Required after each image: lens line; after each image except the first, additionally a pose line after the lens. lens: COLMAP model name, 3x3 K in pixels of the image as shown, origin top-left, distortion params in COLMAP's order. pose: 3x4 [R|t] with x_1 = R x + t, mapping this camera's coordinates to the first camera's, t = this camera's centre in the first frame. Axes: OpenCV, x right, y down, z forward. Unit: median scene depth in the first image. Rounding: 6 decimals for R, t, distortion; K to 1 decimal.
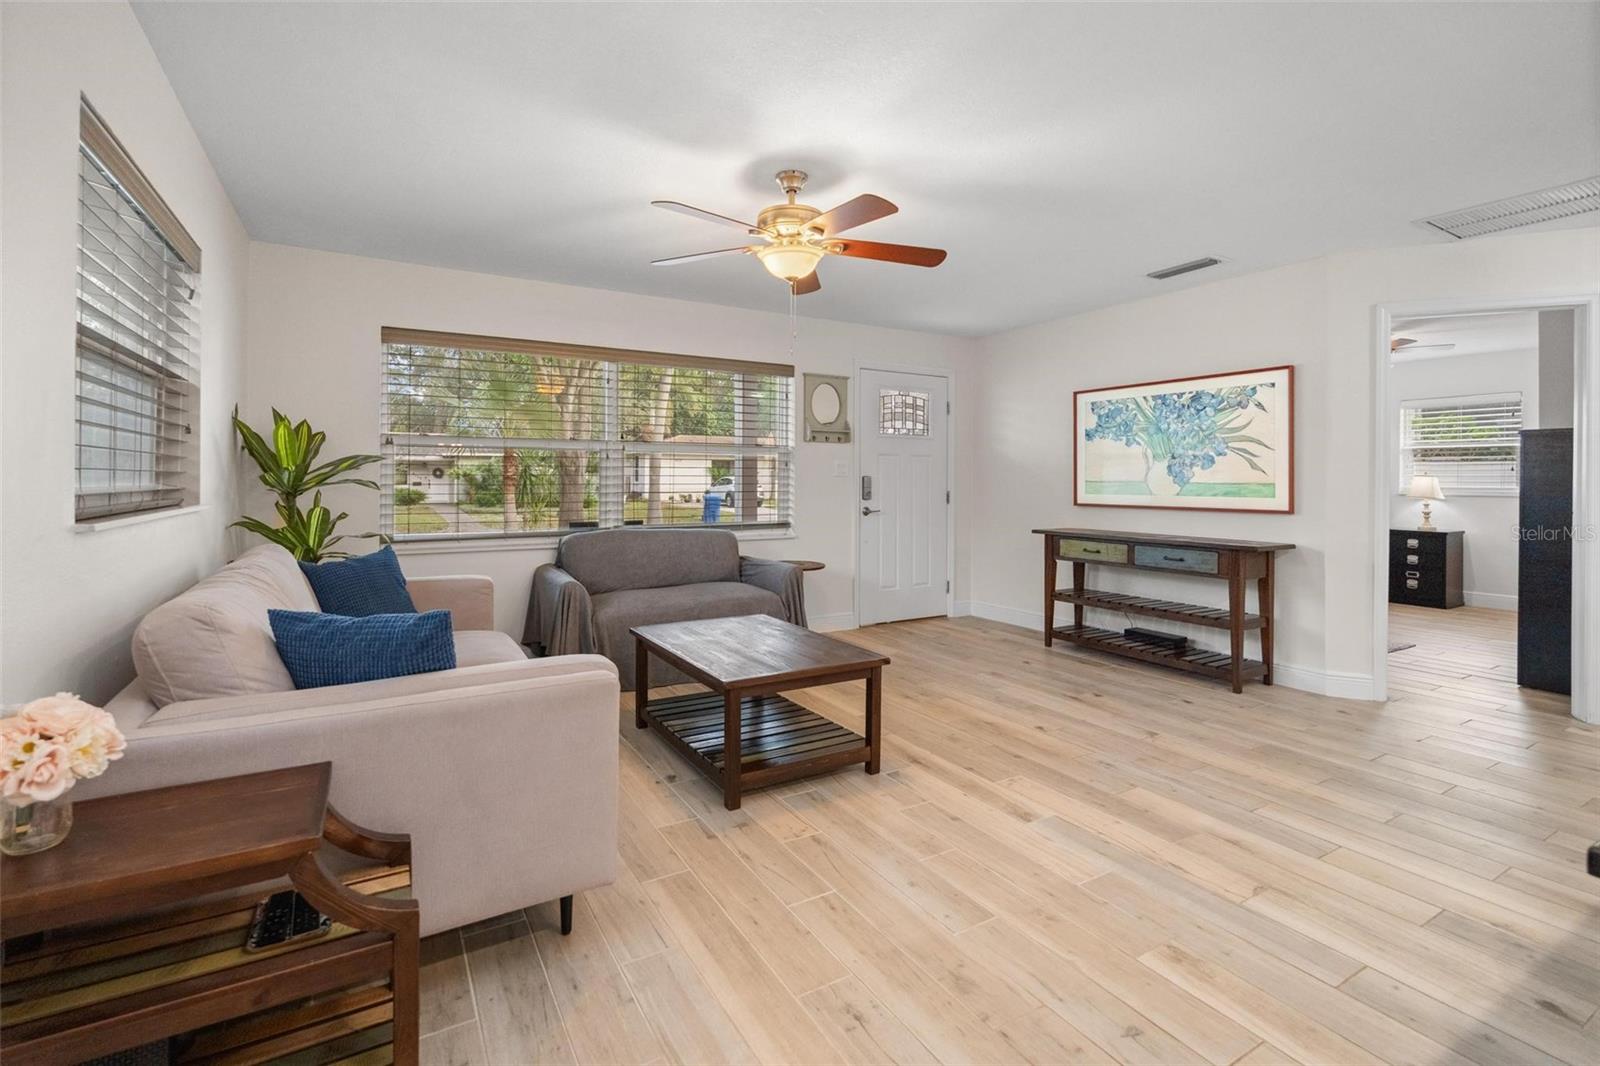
lens RADIAL K [[729.1, 0, 815.4], [0, 729.1, 470.6], [0, 0, 1]] dist [-0.003987, -0.000169]
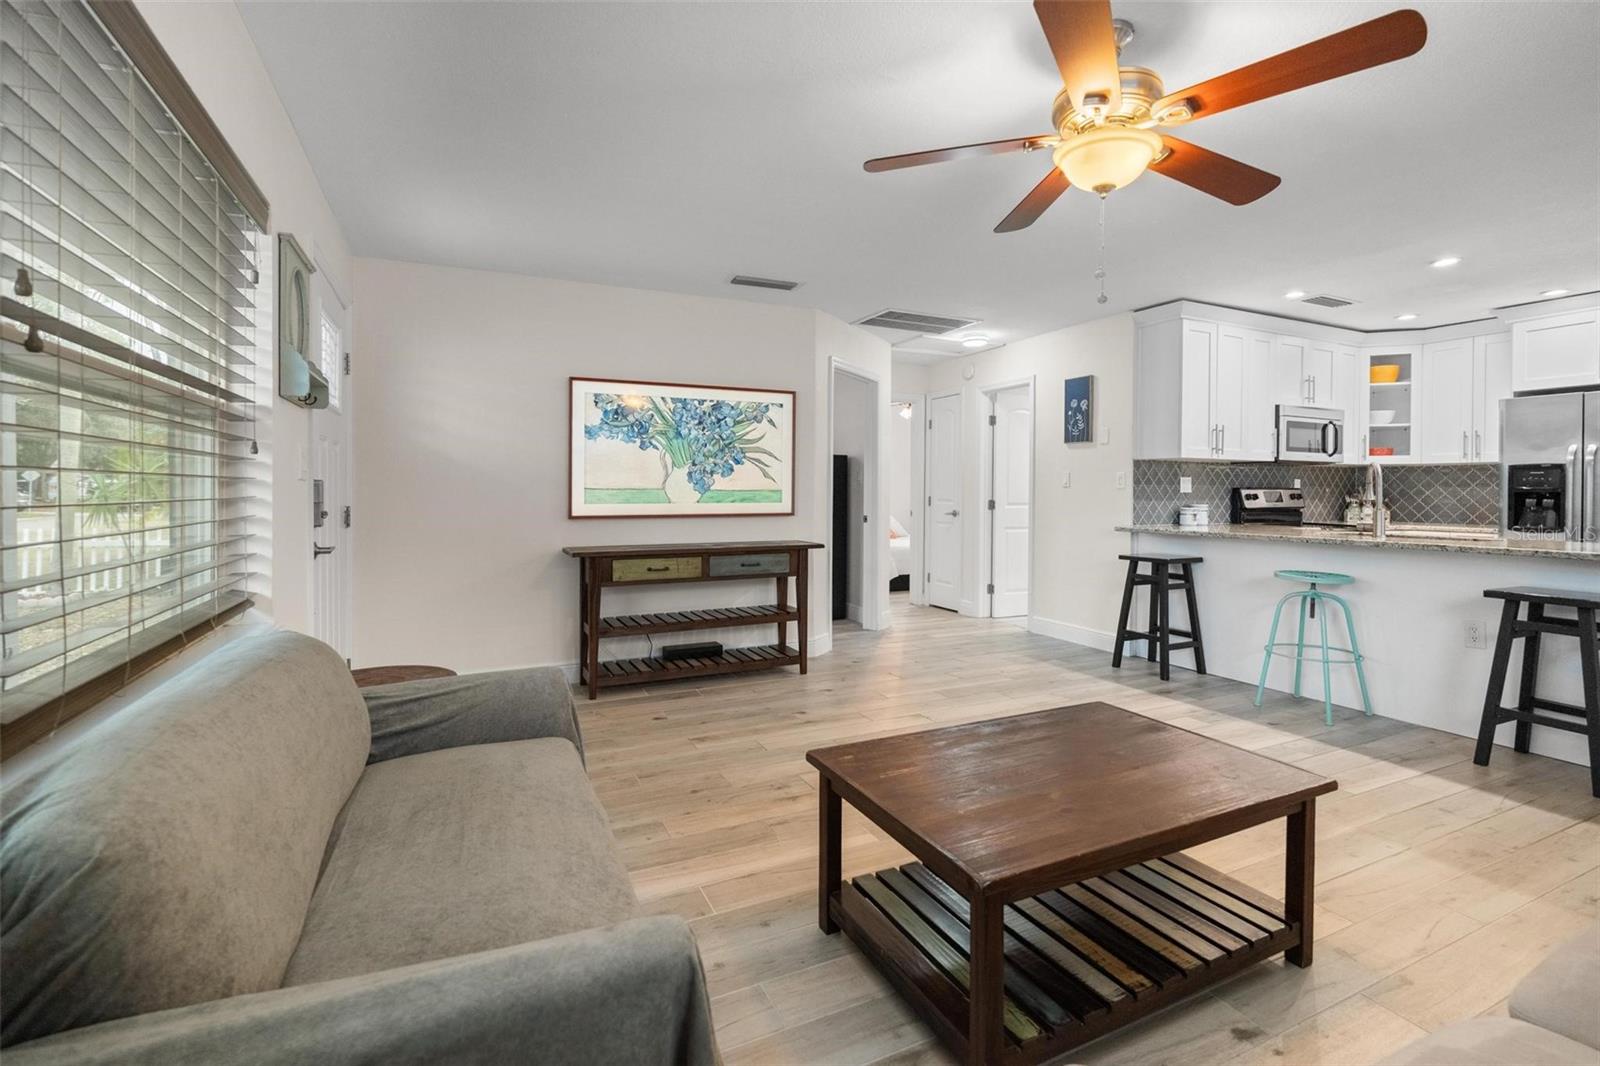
lens RADIAL K [[729.1, 0, 785.1], [0, 729.1, 501.7], [0, 0, 1]] dist [-0.003987, -0.000169]
pose [[0.106375, -0.026207, 0.993981, -0.488639], [-0.017278, 0.999453, 0.028201, 0.002449], [-0.994176, -0.020174, 0.105864, 0.792744]]
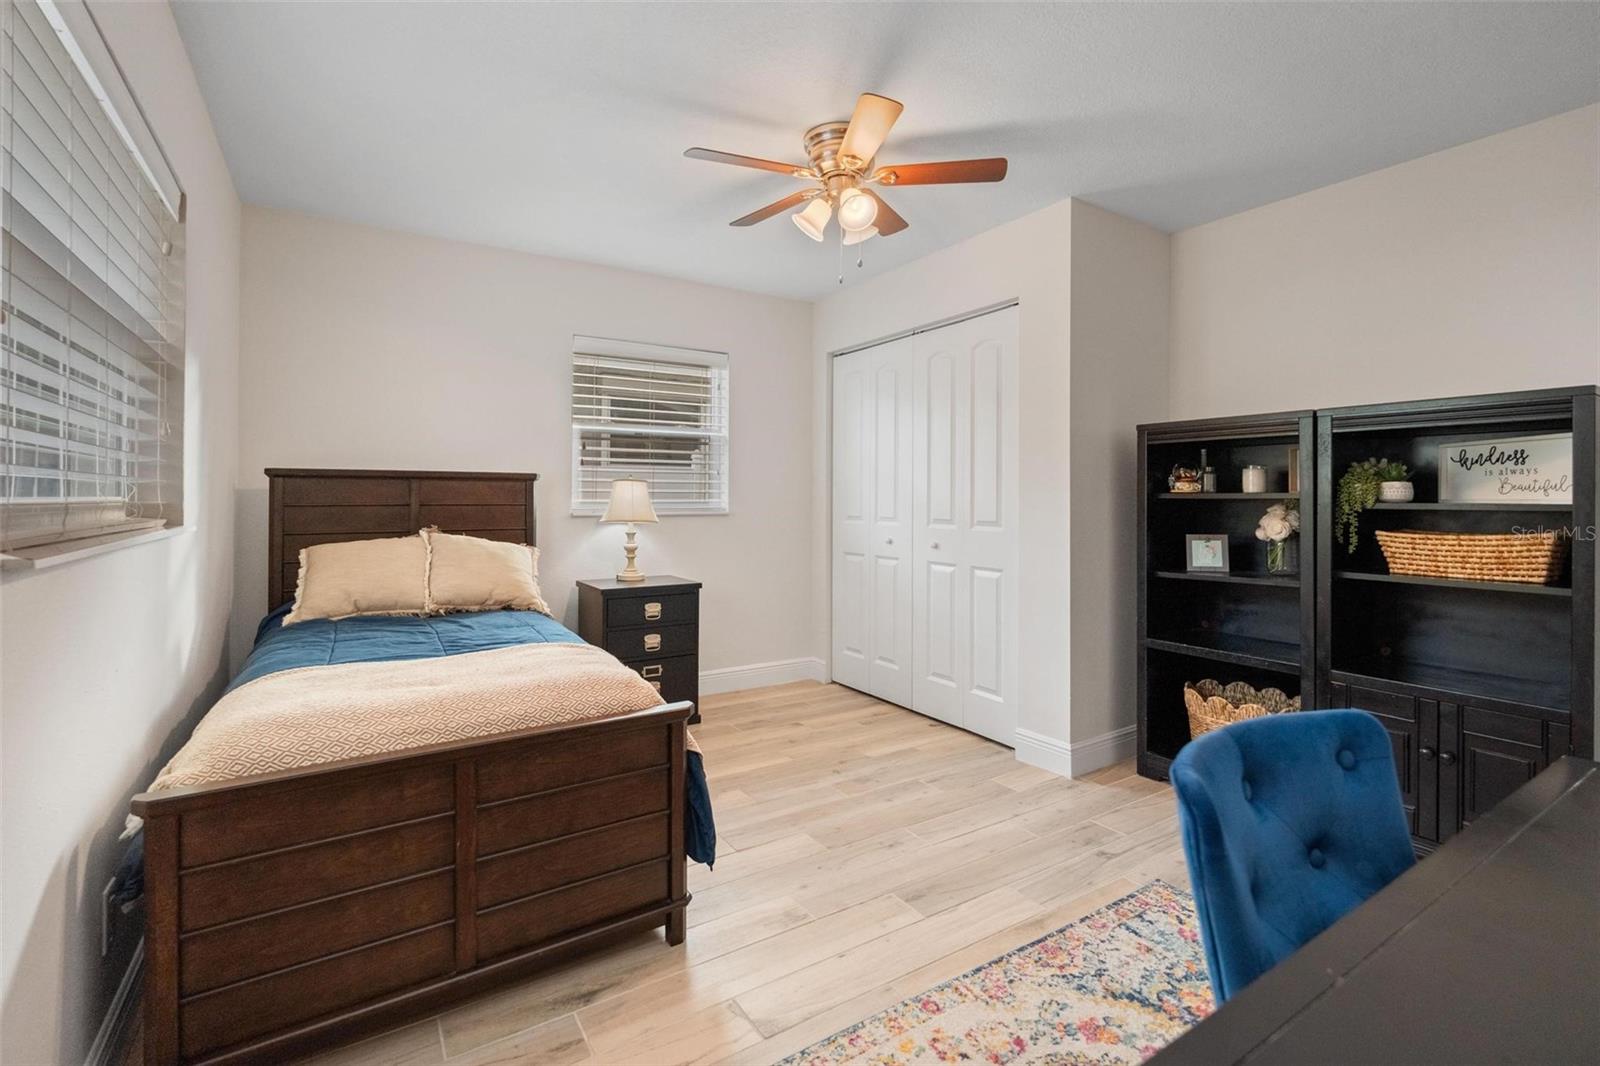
lens RADIAL K [[729.1, 0, 805.4], [0, 729.1, 494.1], [0, 0, 1]] dist [-0.003987, -0.000169]
pose [[-0.030769, -0.005794, 0.999510, 0.462567], [-0.012536, 0.999907, 0.005410, 0.020547], [-0.999448, -0.012363, -0.030838, 1.383157]]
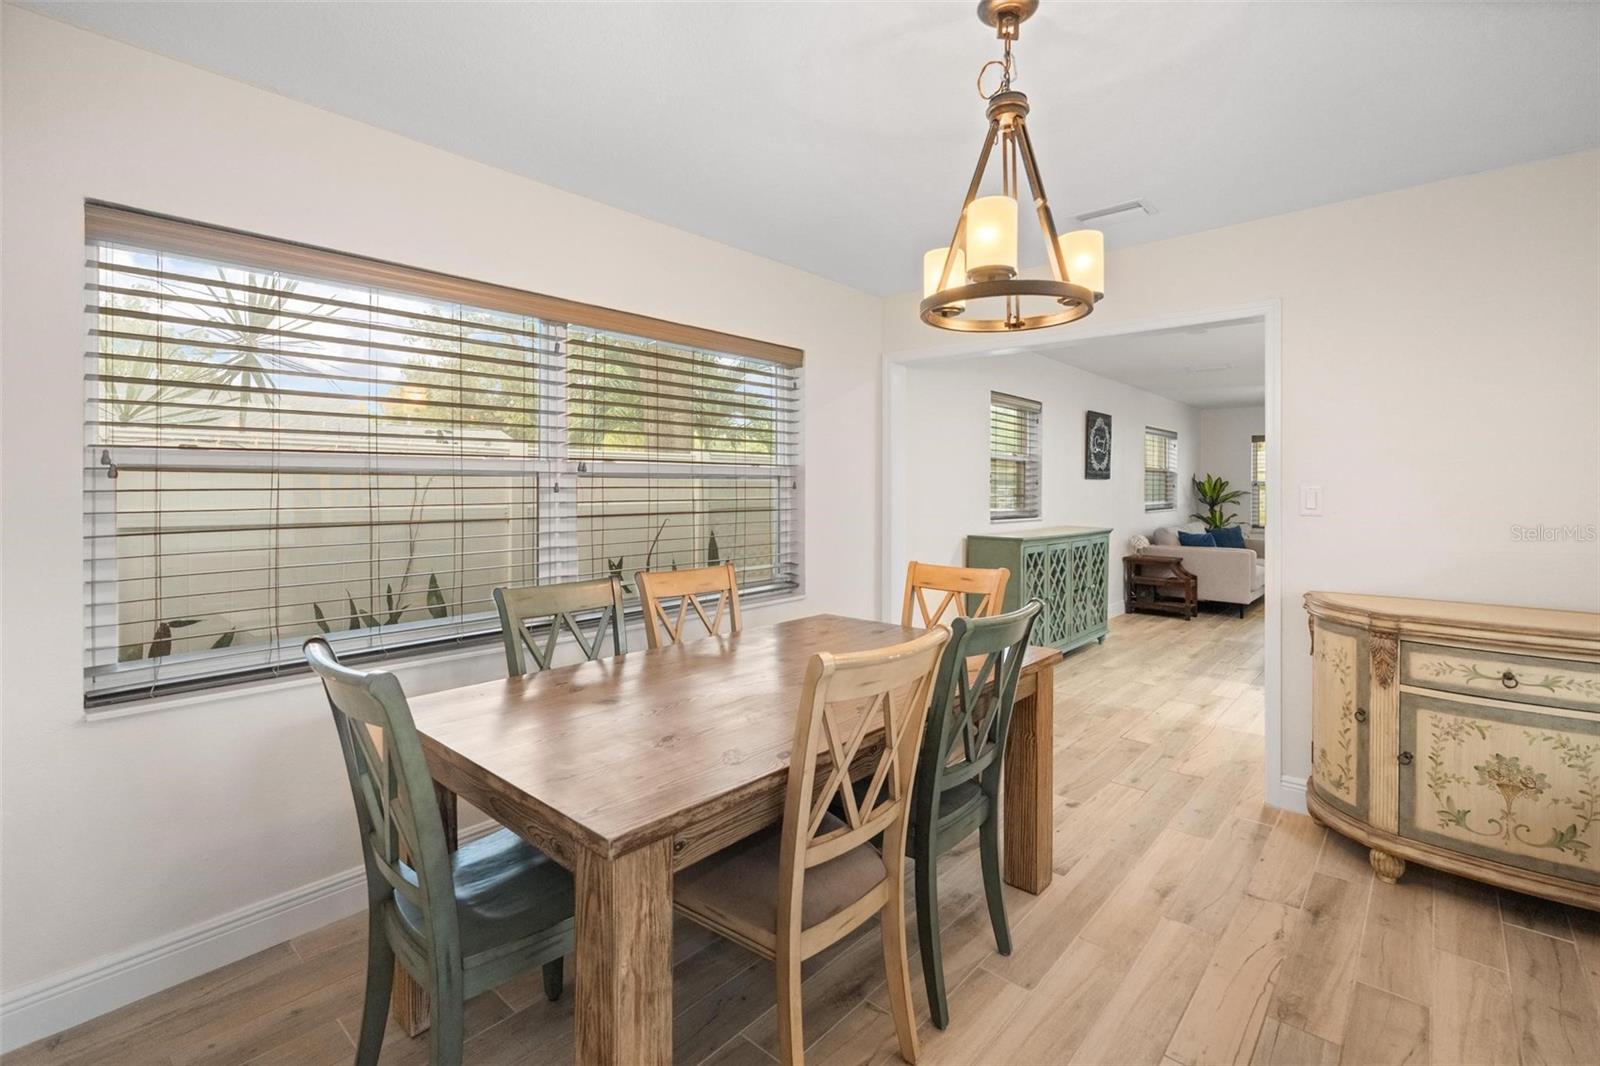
lens RADIAL K [[729.1, 0, 779.6], [0, 729.1, 496.7], [0, 0, 1]] dist [-0.003987, -0.000169]
pose [[0.285224, 0.013084, -0.958372, 1.076064], [0.005936, 0.999864, 0.015418, -0.039153], [0.958443, -0.010087, 0.285107, -0.998392]]
